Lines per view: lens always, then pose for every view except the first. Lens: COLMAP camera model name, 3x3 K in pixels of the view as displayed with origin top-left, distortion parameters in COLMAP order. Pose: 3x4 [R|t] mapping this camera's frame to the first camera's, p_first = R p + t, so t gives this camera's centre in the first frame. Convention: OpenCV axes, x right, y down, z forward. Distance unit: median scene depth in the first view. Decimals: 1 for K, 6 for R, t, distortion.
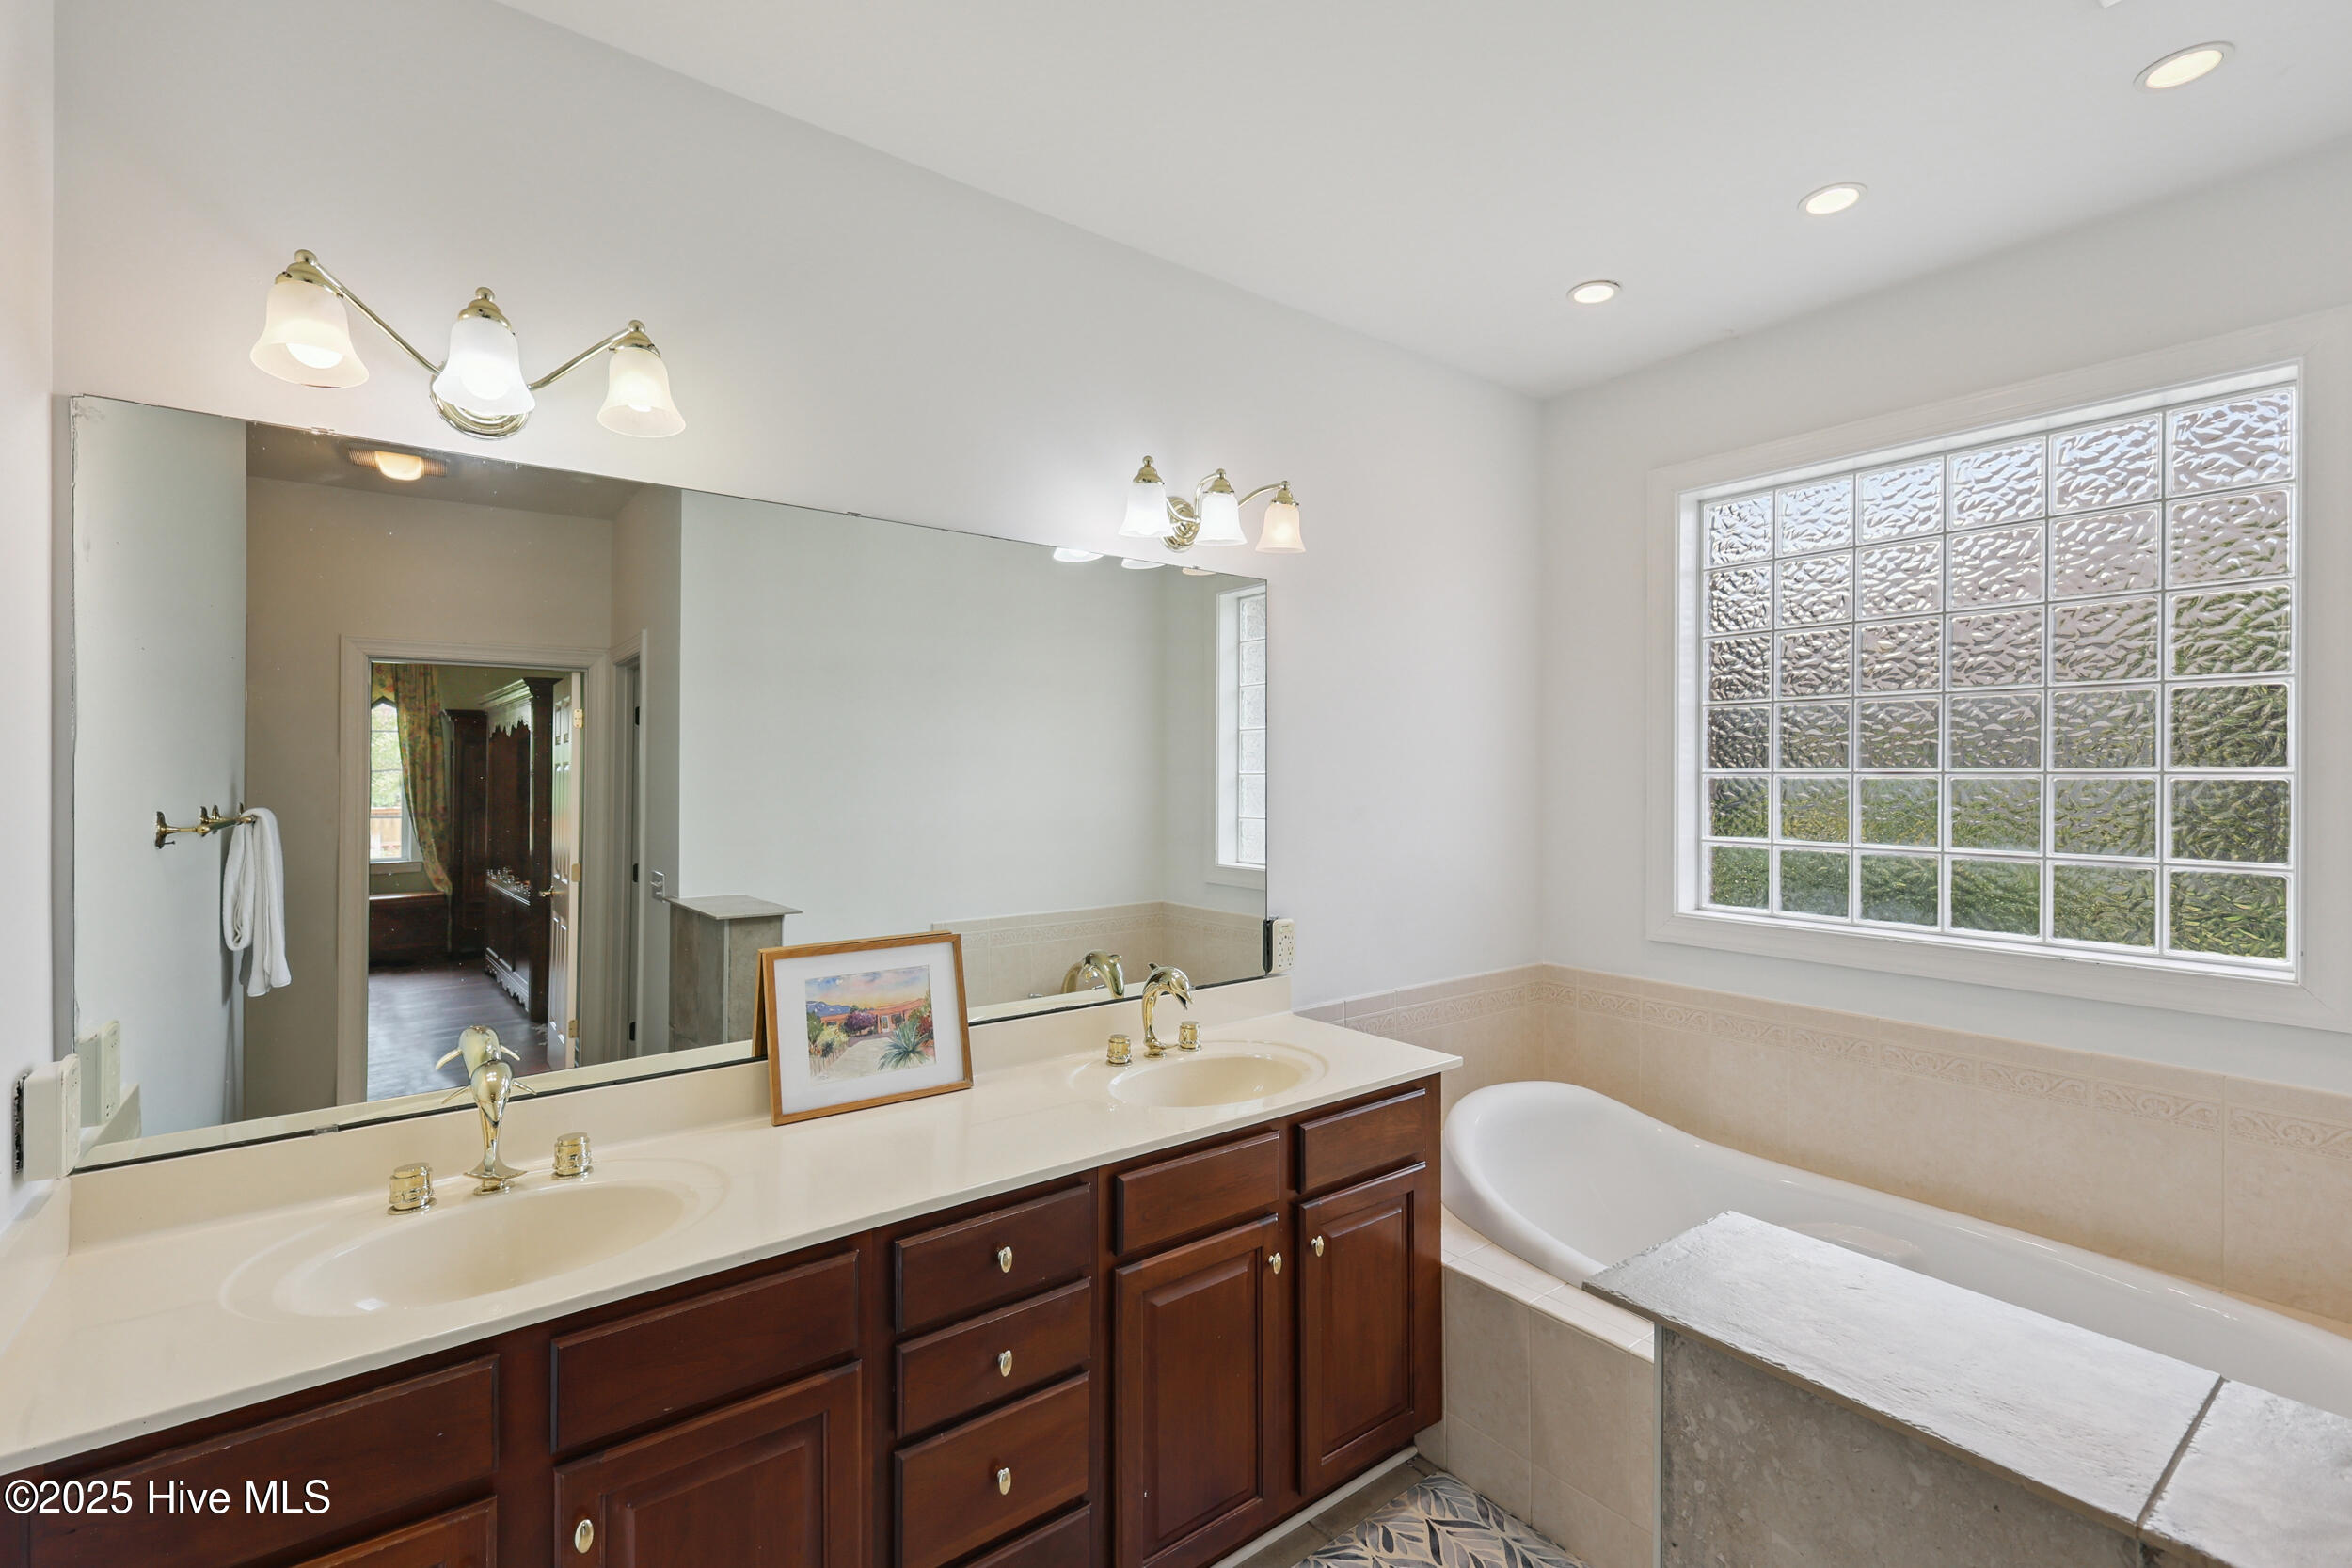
lens RADIAL K [[1022.1, 0, 1183.9], [0, 1022.1, 787.2], [0, 0, 1]] dist [0.002089, 0.000696]
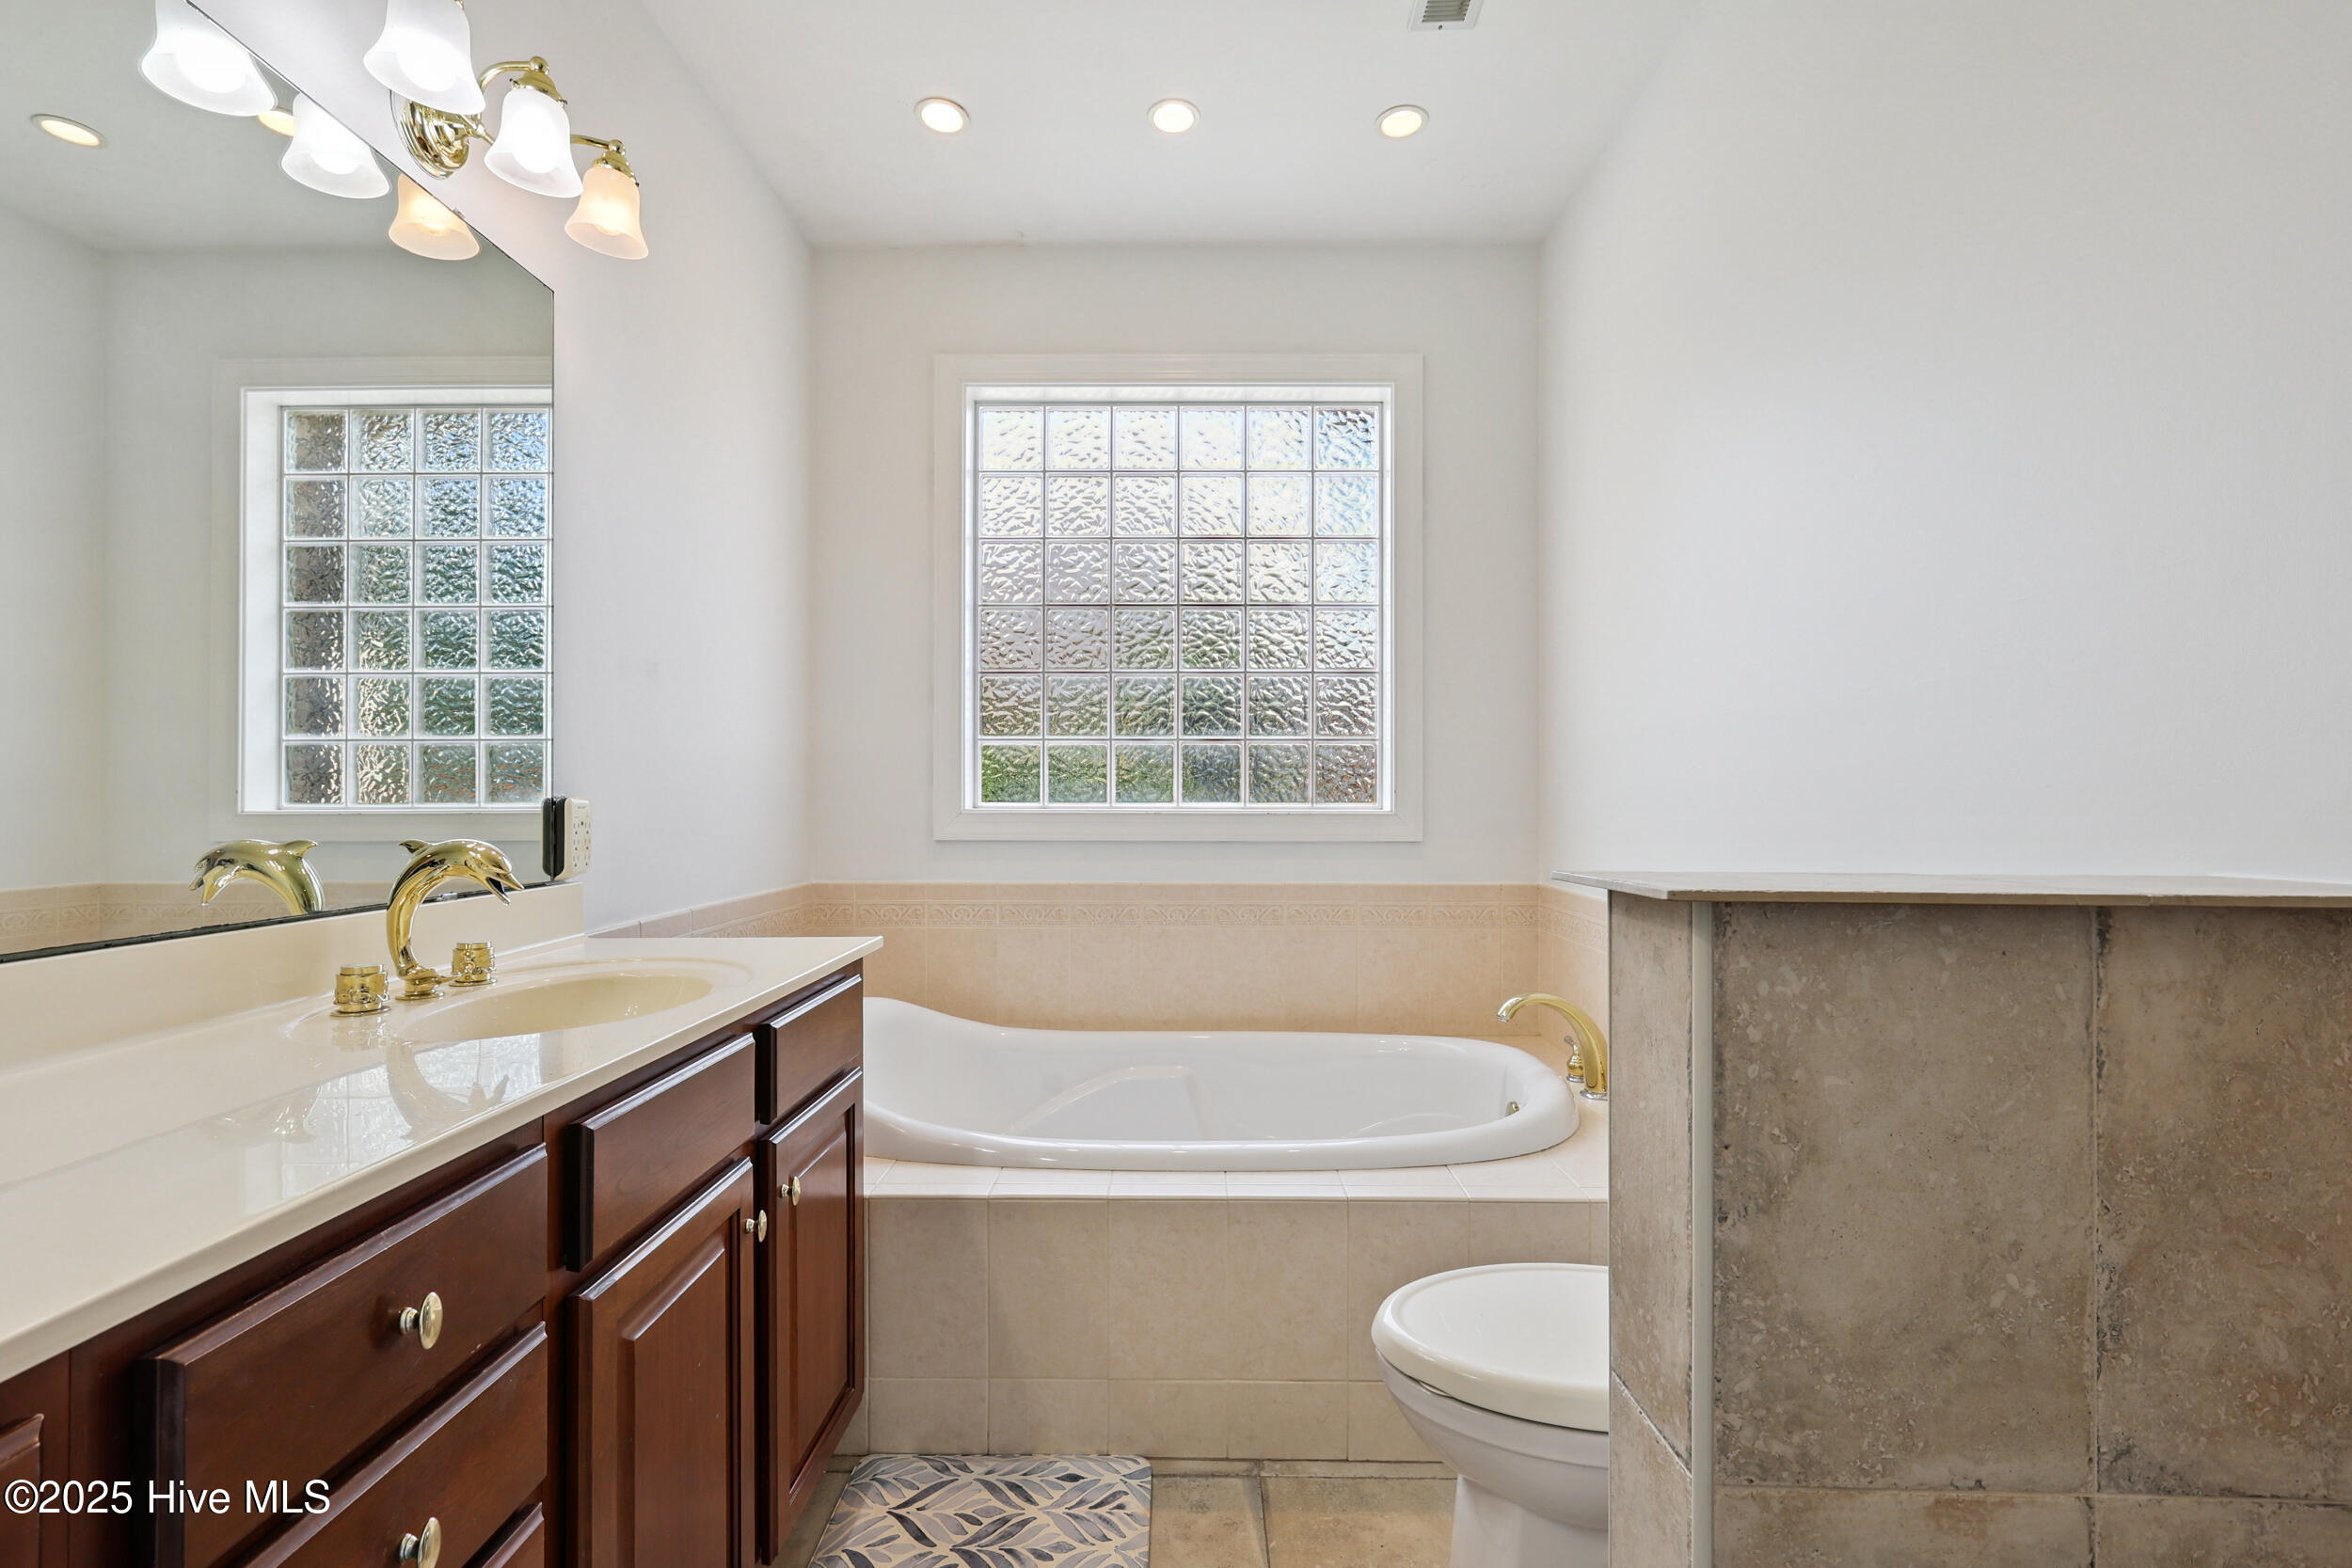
lens RADIAL K [[1022.1, 0, 1183.9], [0, 1022.1, 787.2], [0, 0, 1]] dist [0.002089, 0.000696]
pose [[0.625660, 0.001552, 0.780094, -0.233864], [0.007603, 0.999938, -0.008087, 0.165296], [-0.780059, 0.010991, 0.625610, 0.321158]]
